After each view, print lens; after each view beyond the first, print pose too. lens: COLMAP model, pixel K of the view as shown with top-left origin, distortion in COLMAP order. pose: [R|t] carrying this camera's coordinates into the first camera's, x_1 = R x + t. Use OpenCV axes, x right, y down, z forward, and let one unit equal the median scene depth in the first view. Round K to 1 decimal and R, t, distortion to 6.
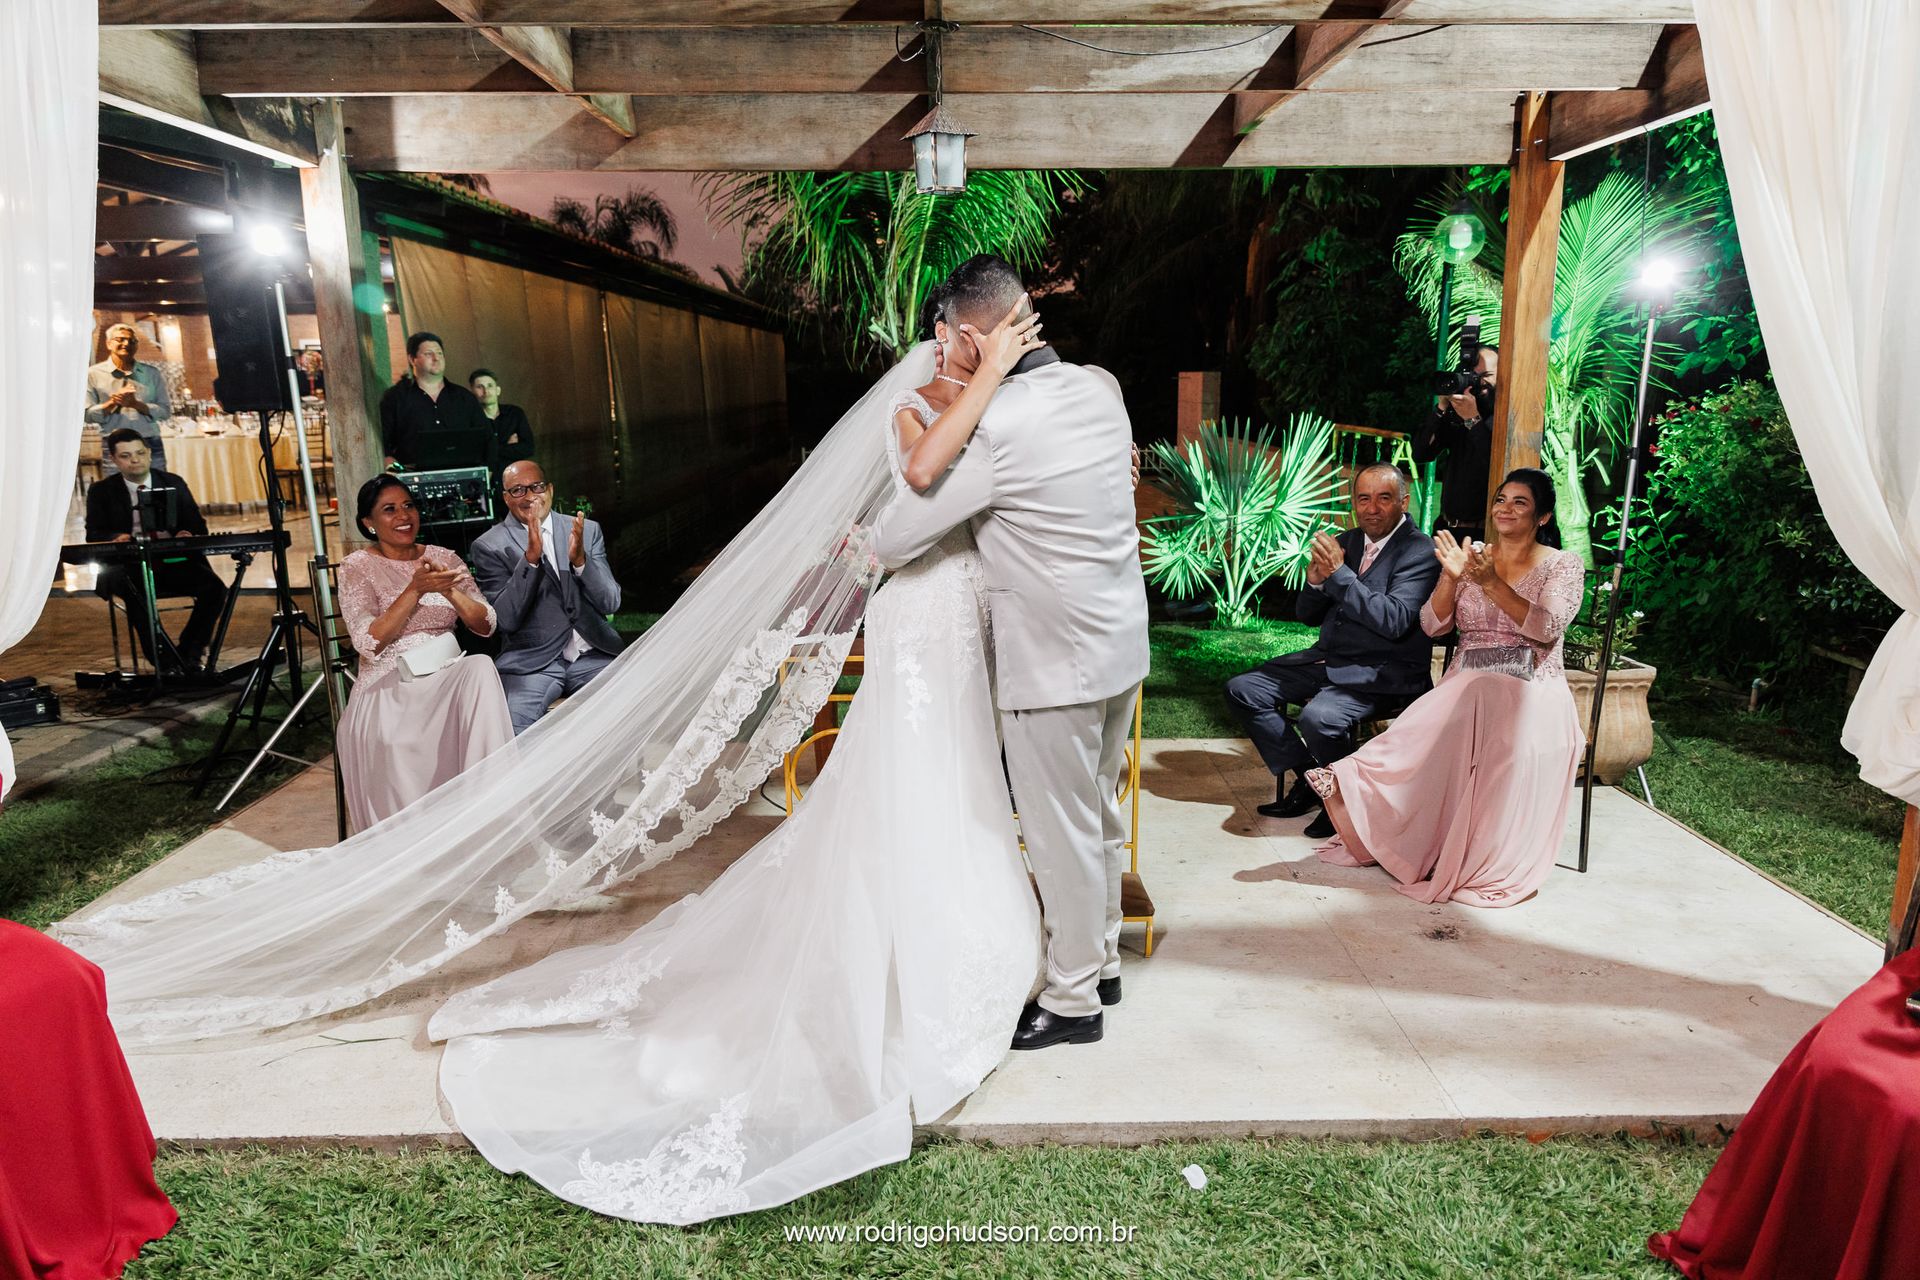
lens RADIAL K [[1279.6, 0, 967.0], [0, 1279.6, 609.1], [0, 0, 1]] dist [0.017426, -0.021534]
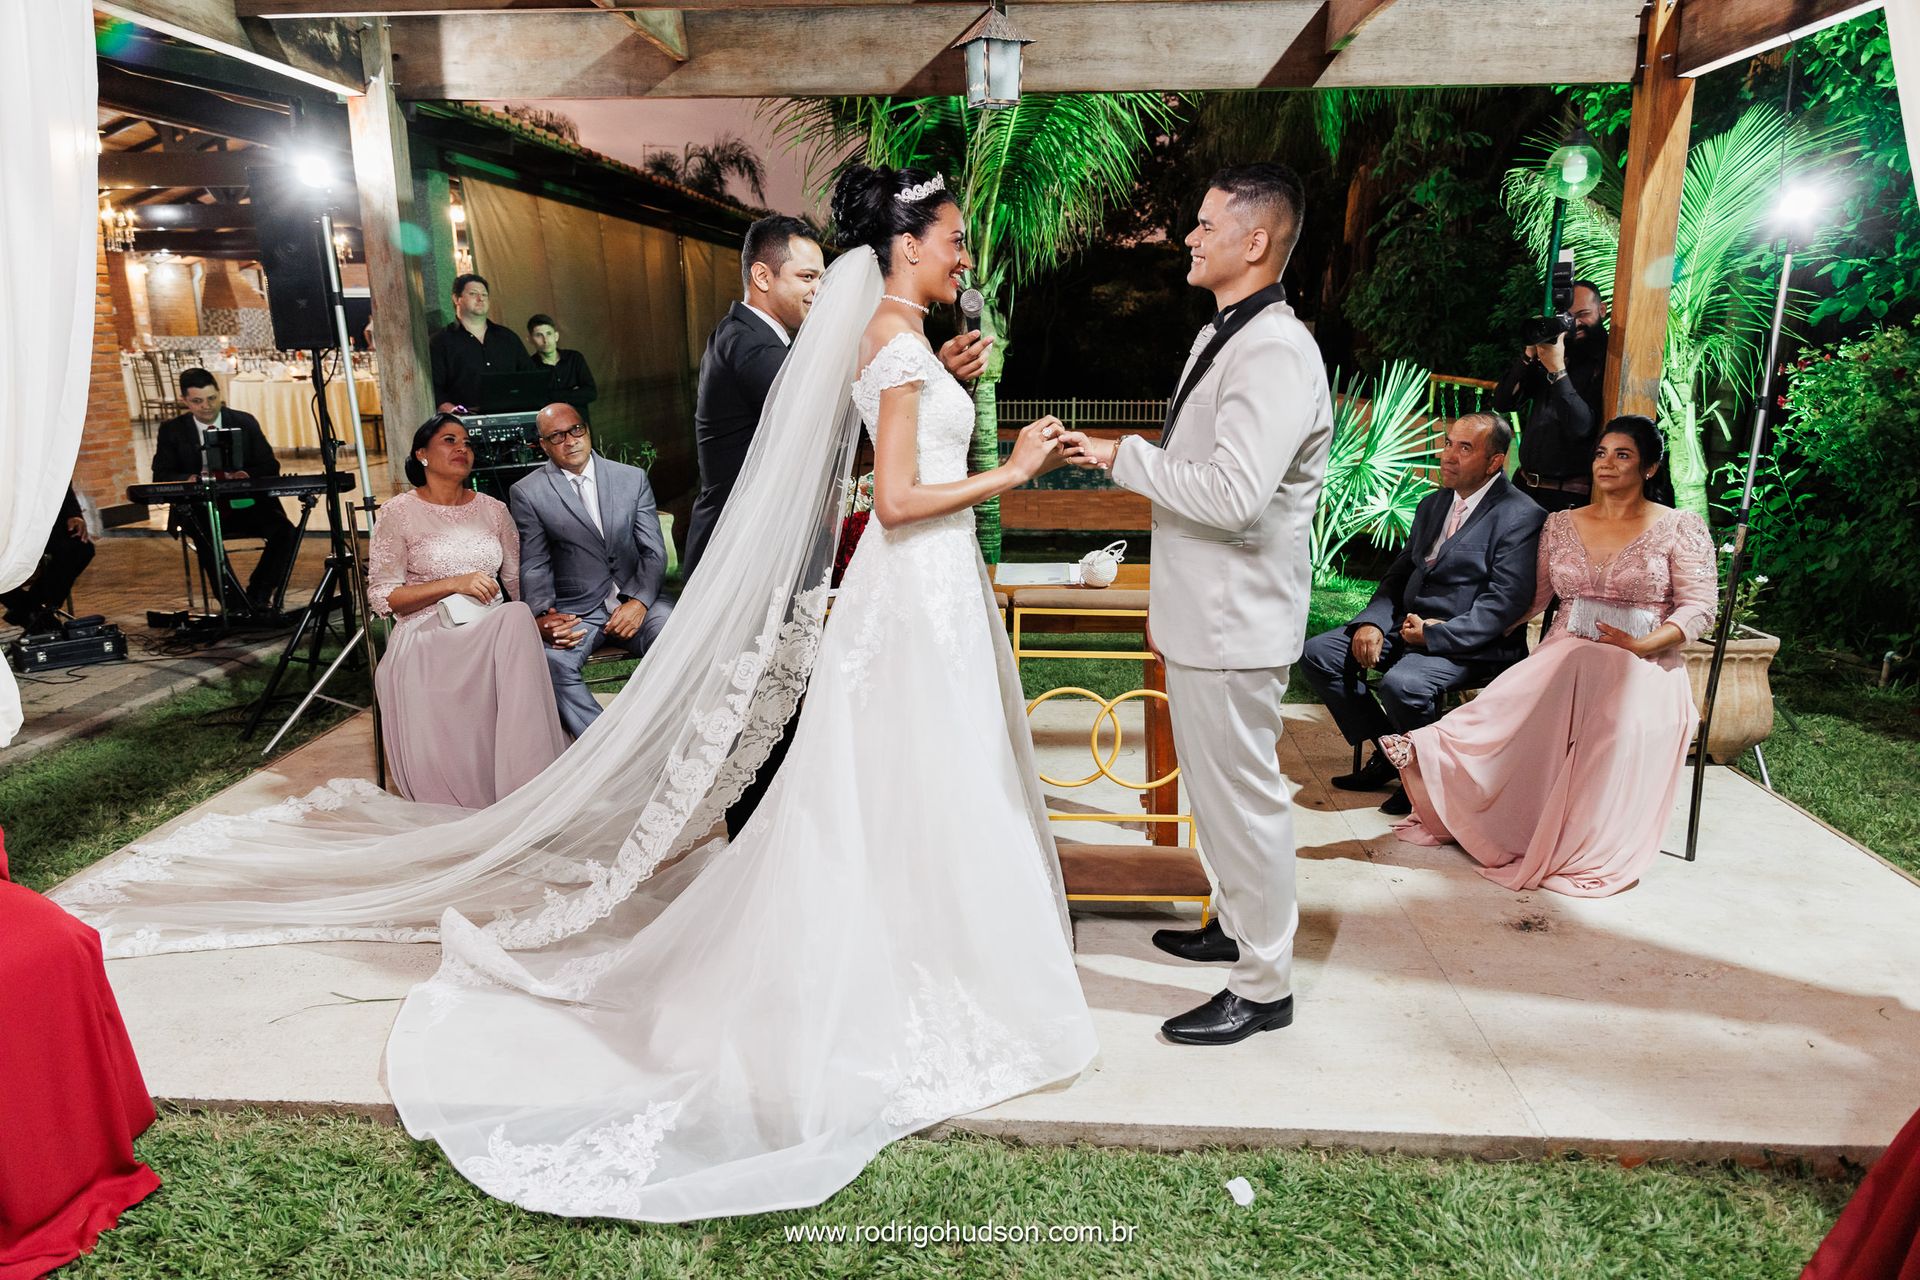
lens RADIAL K [[1279.6, 0, 967.0], [0, 1279.6, 609.1], [0, 0, 1]] dist [0.017426, -0.021534]
pose [[0.997668, 0.018234, -0.065777, 0.020434], [-0.015865, 0.999213, 0.036356, 0.000943], [0.066388, -0.035227, 0.997172, 0.053908]]
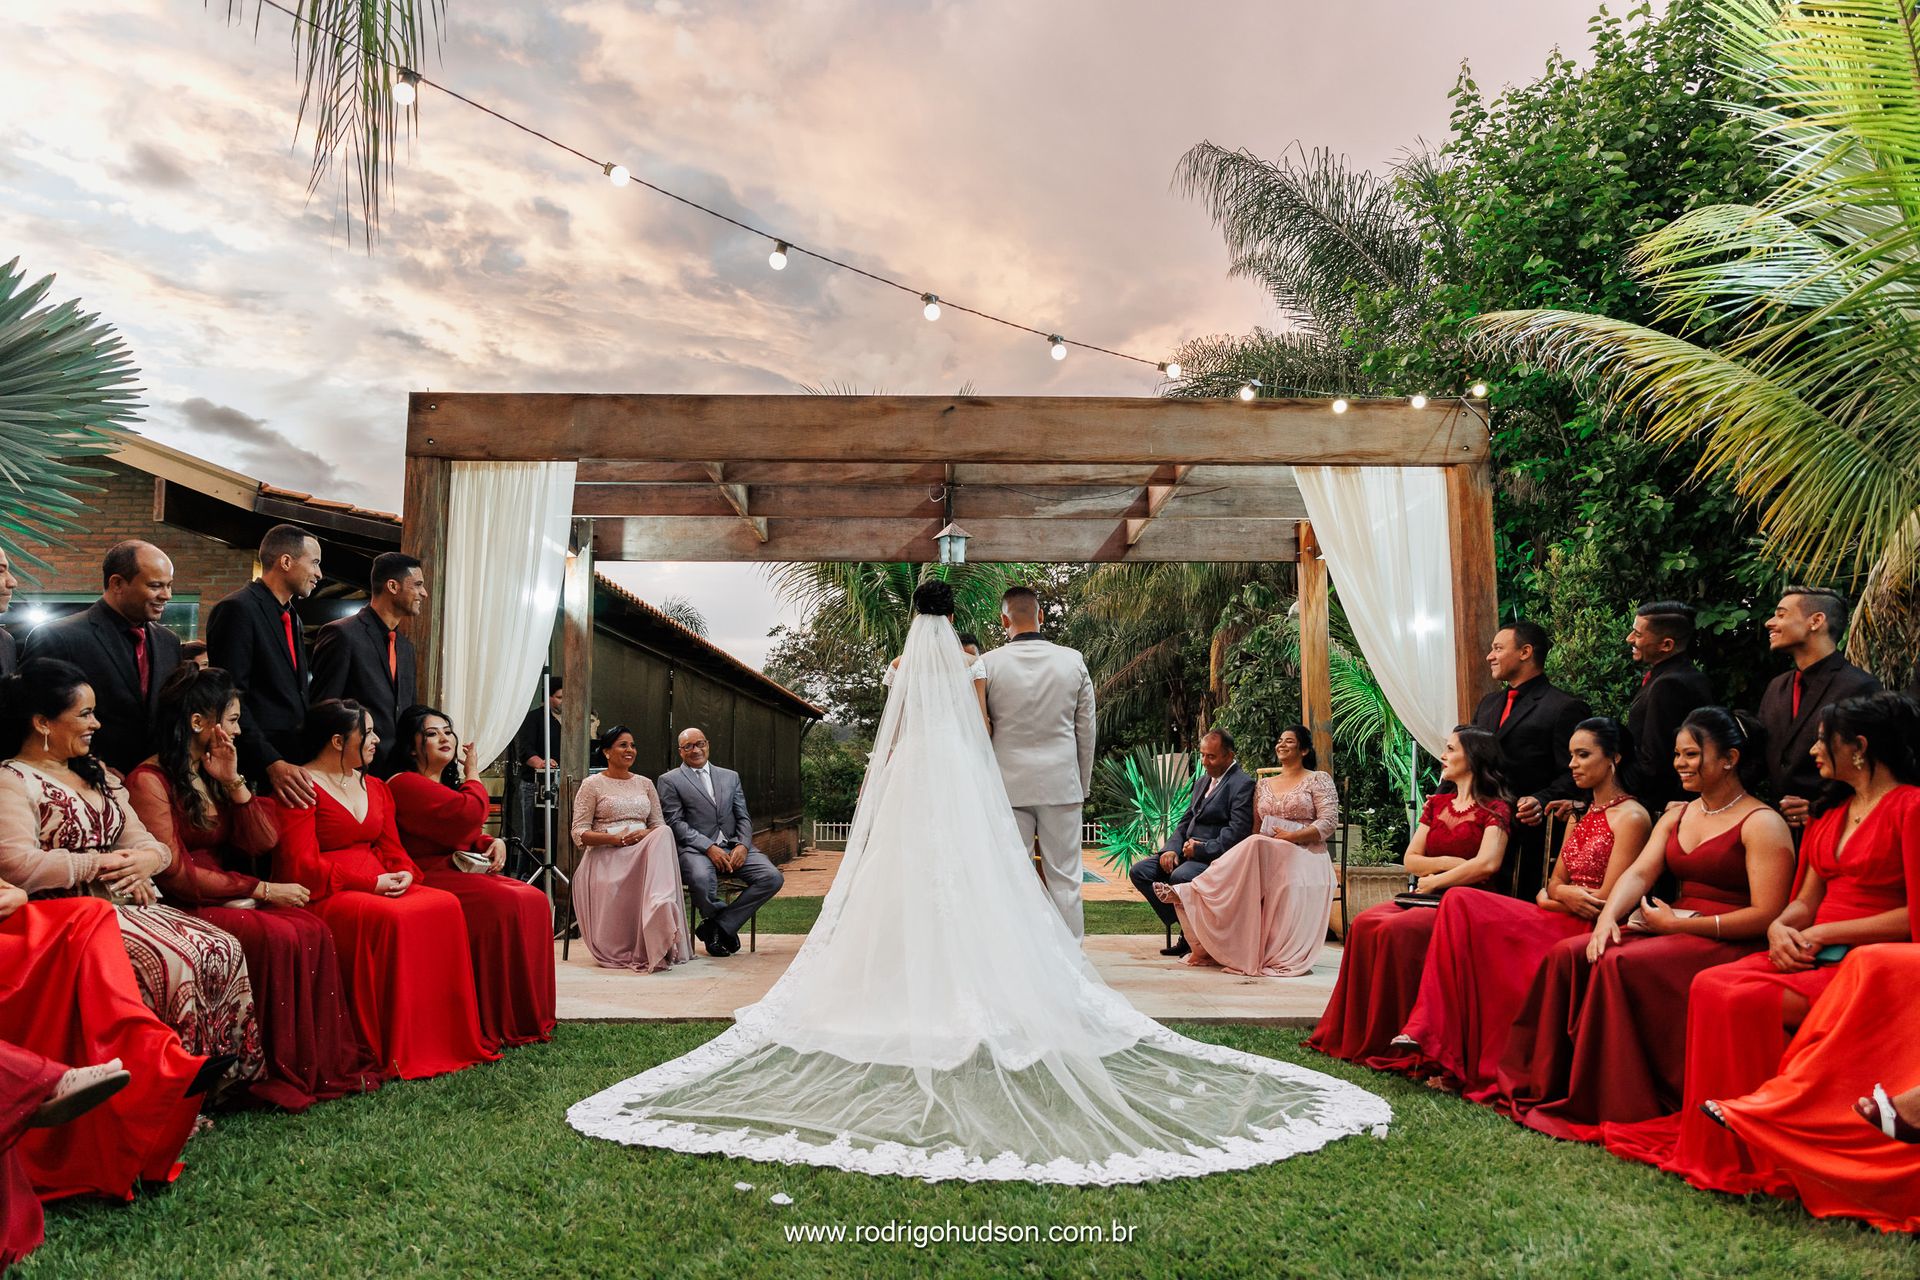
lens RADIAL K [[1279.6, 0, 967.0], [0, 1279.6, 609.1], [0, 0, 1]] dist [0.017426, -0.021534]
pose [[0.999981, 0.006176, 0.000726, 0.000756], [-0.005644, 0.950395, -0.310996, 0.250871], [-0.002611, 0.310985, 0.950411, -0.603212]]
